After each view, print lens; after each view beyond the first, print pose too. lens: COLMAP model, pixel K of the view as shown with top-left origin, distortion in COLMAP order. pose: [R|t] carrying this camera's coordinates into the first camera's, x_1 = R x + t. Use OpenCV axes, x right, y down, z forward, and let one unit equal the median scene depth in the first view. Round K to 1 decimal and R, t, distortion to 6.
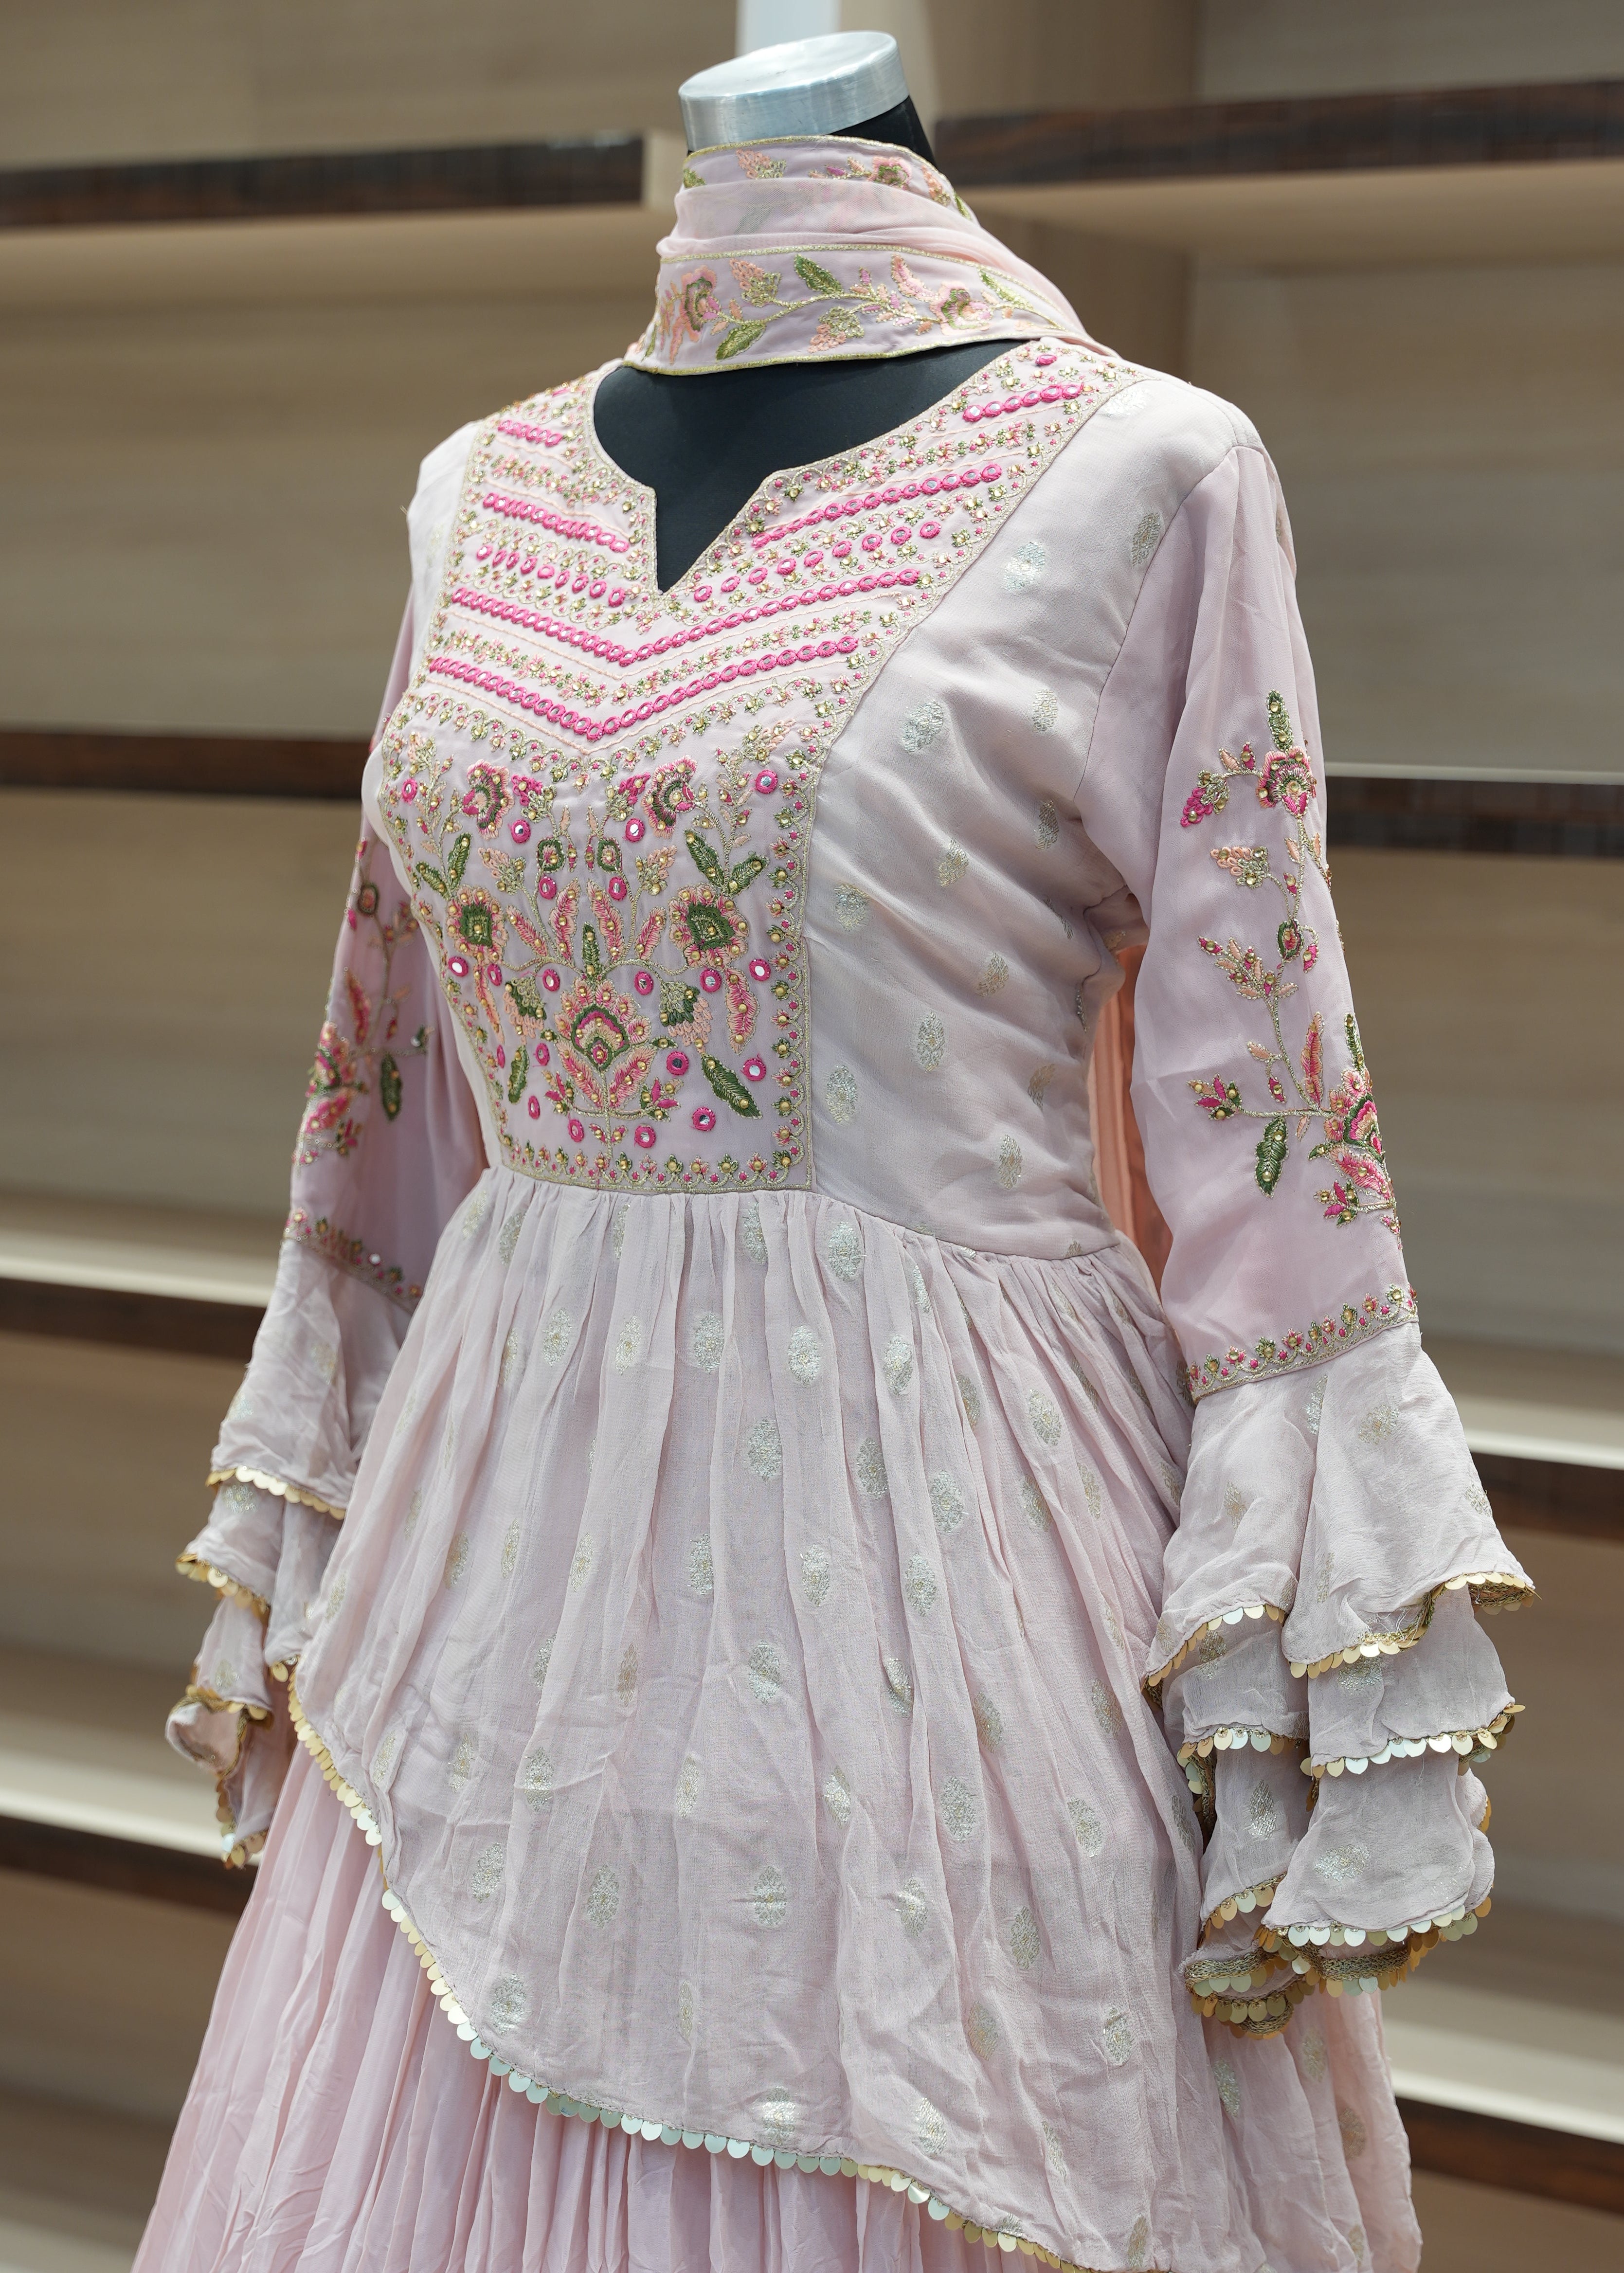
lens RADIAL K [[4632.7, 0, 864.2], [0, 4632.7, 1139.8], [0, 0, 1]] dist [0.074456, 0.045438]
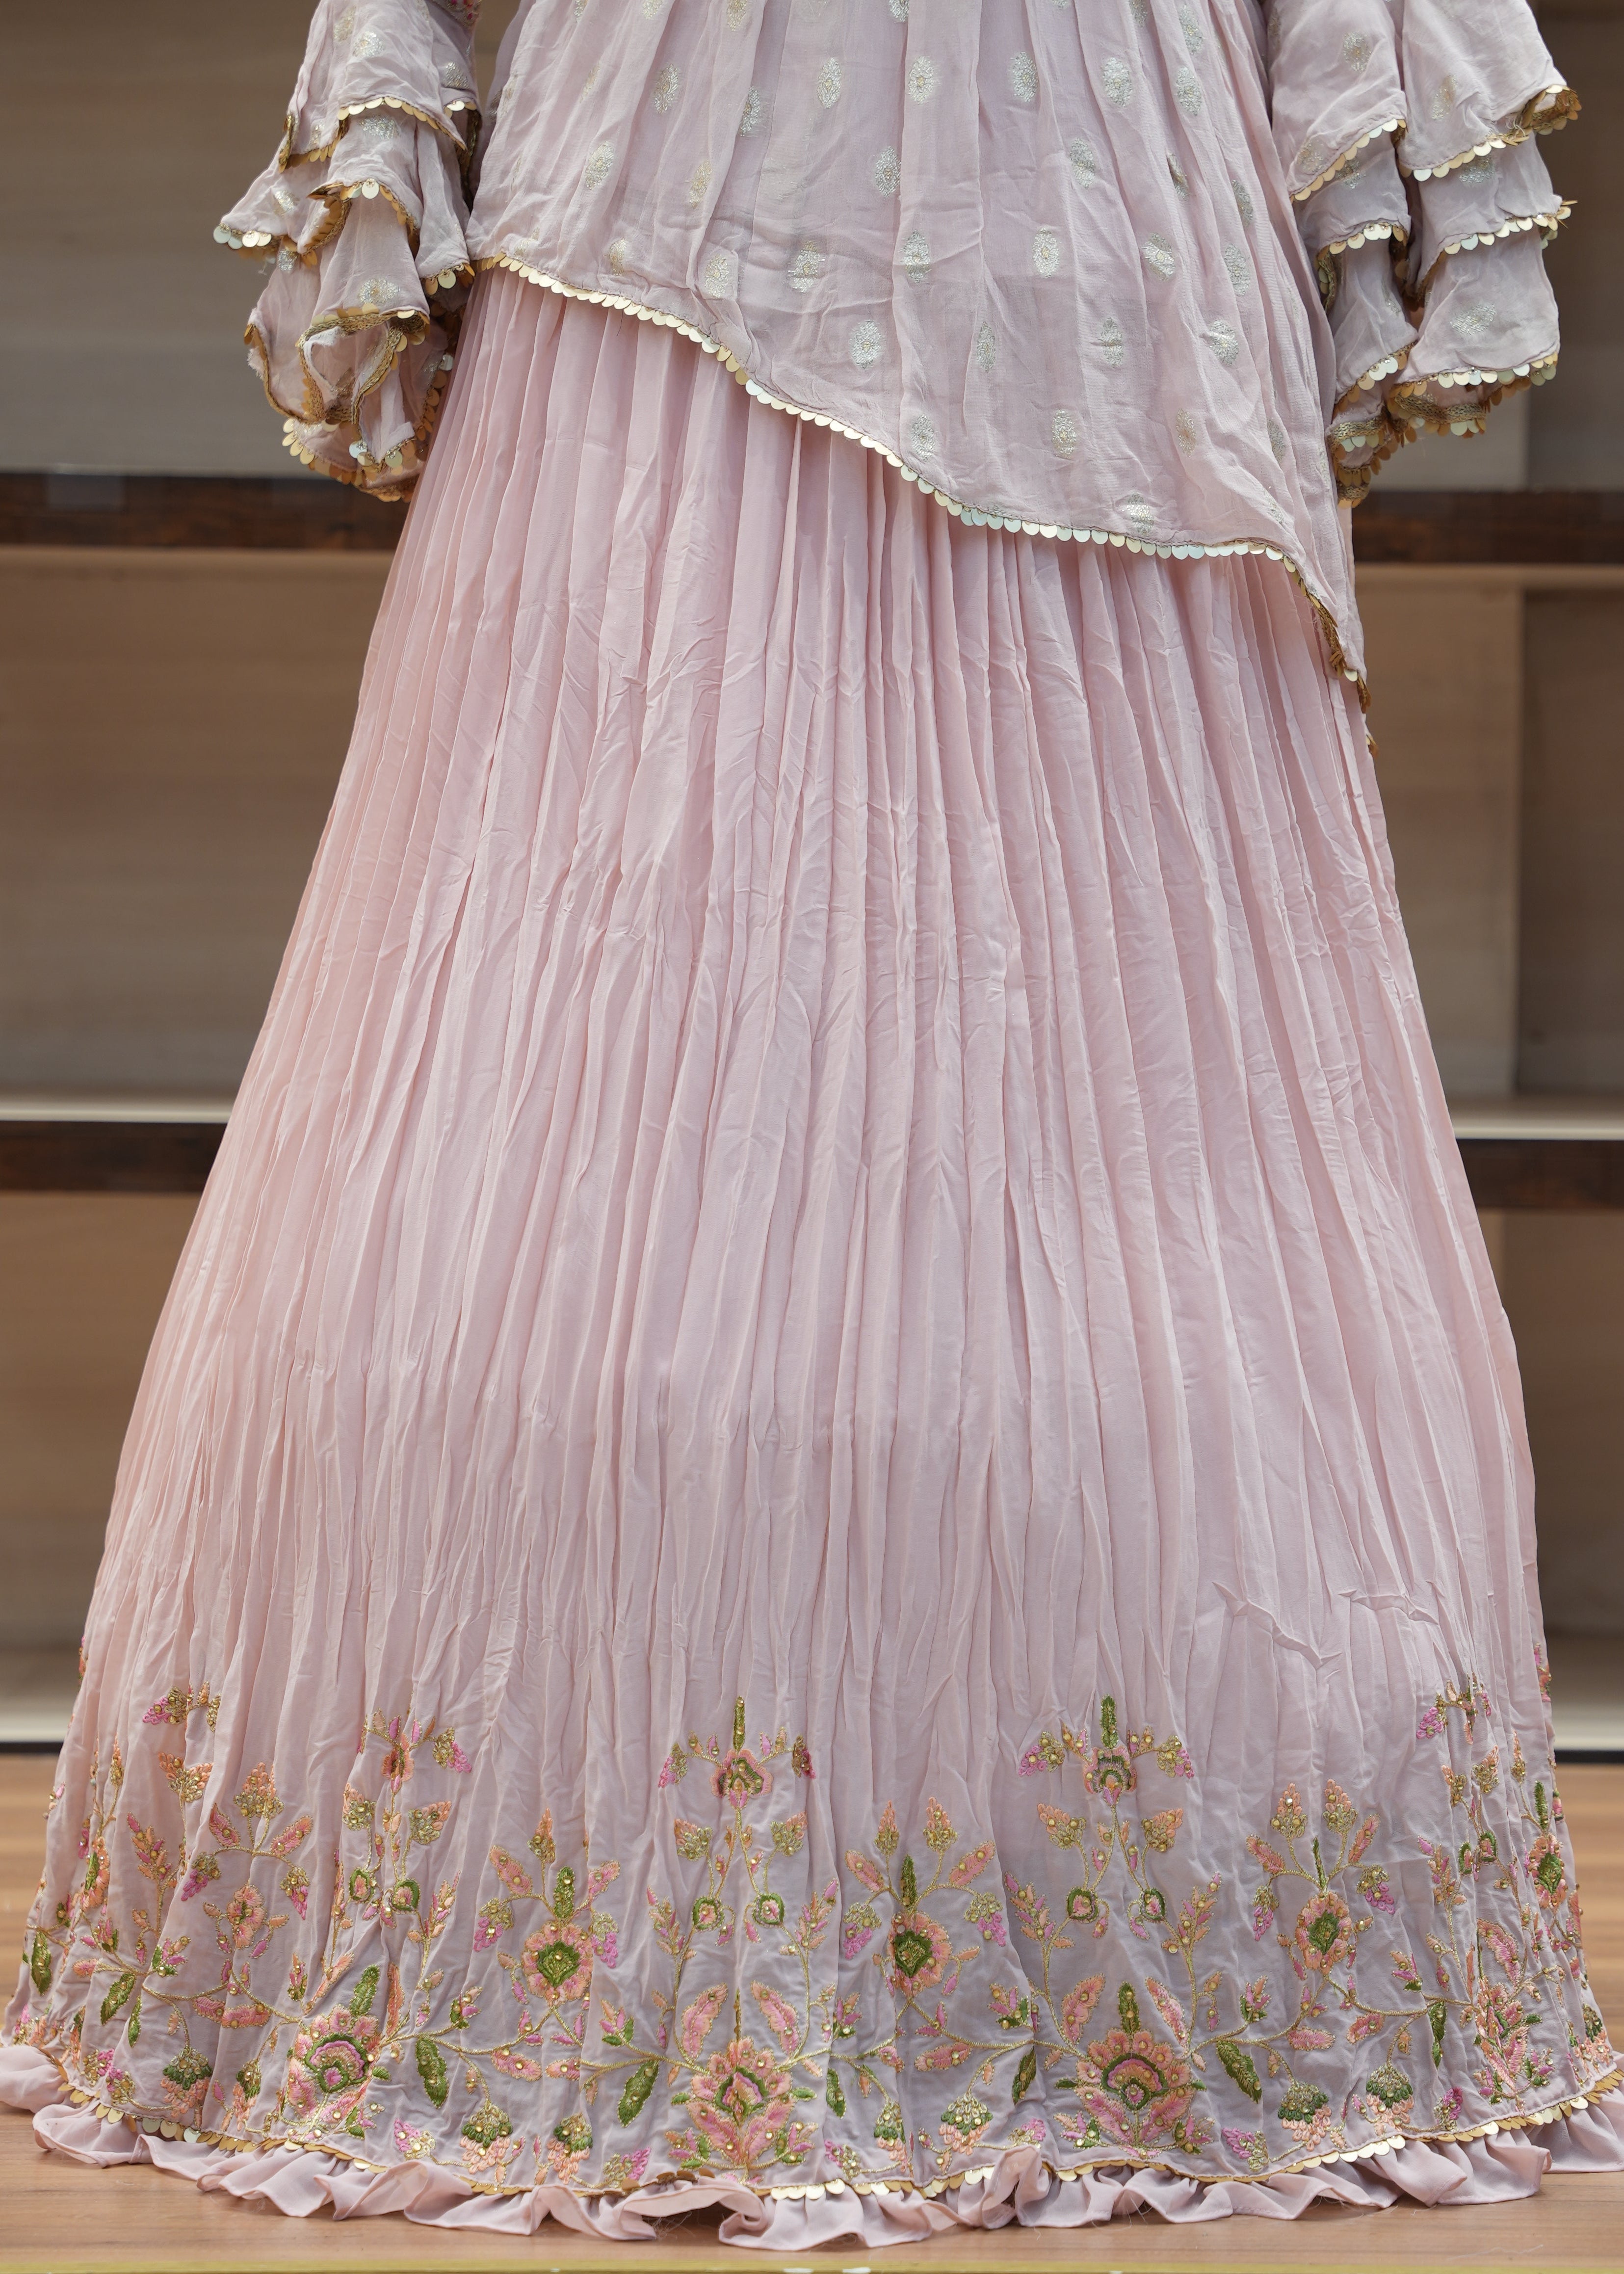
lens RADIAL K [[6281.0, 0, 812.0], [0, 6281.0, 1137.0], [0, 0, 1]] dist [0.259522, 0.053368]
pose [[0.831545, -0.053889, 0.552837, -0.995419], [0.062142, 0.998060, 0.003817, 0.353545], [-0.551970, 0.031181, 0.833281, -0.327425]]
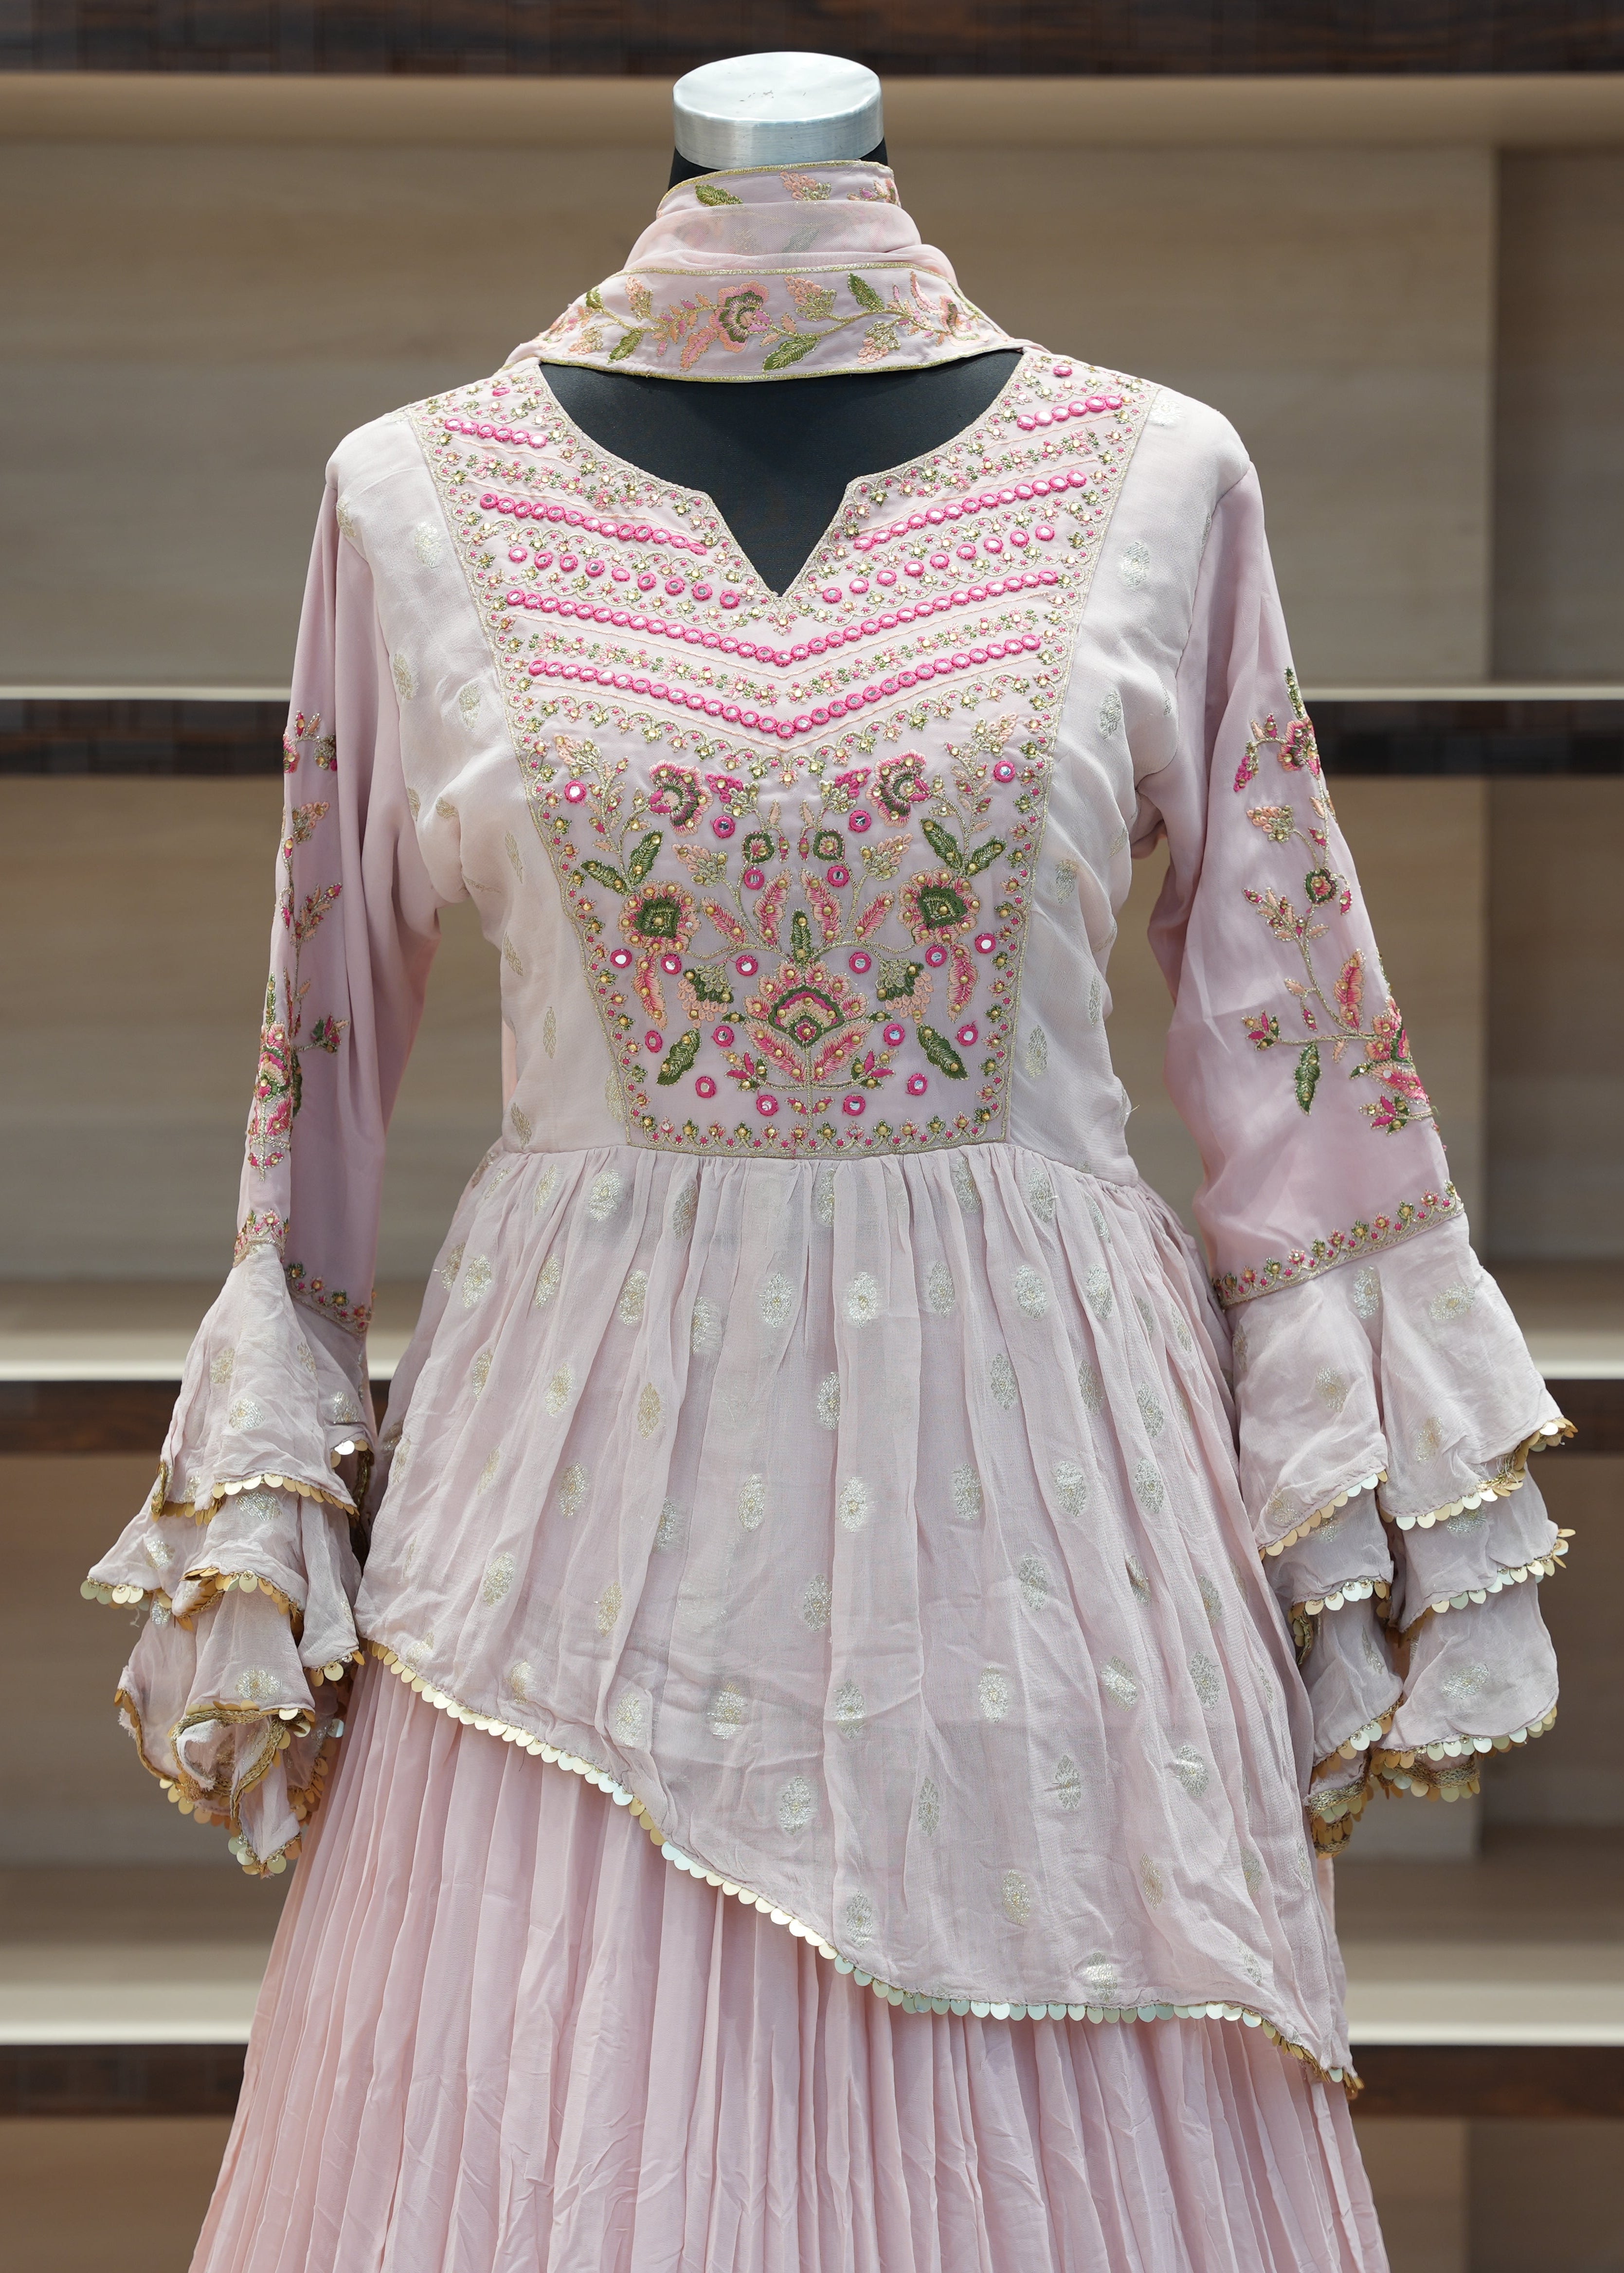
lens RADIAL K [[5674.2, 0, 740.2], [0, 5674.2, 1137.0], [0, 0, 1]] dist [0.161799, 0.253832]
pose [[0.835089, -0.082367, 0.543913, -0.790462], [0.071714, 0.996590, 0.040811, -0.049216], [-0.545420, 0.004925, 0.838148, -0.087384]]
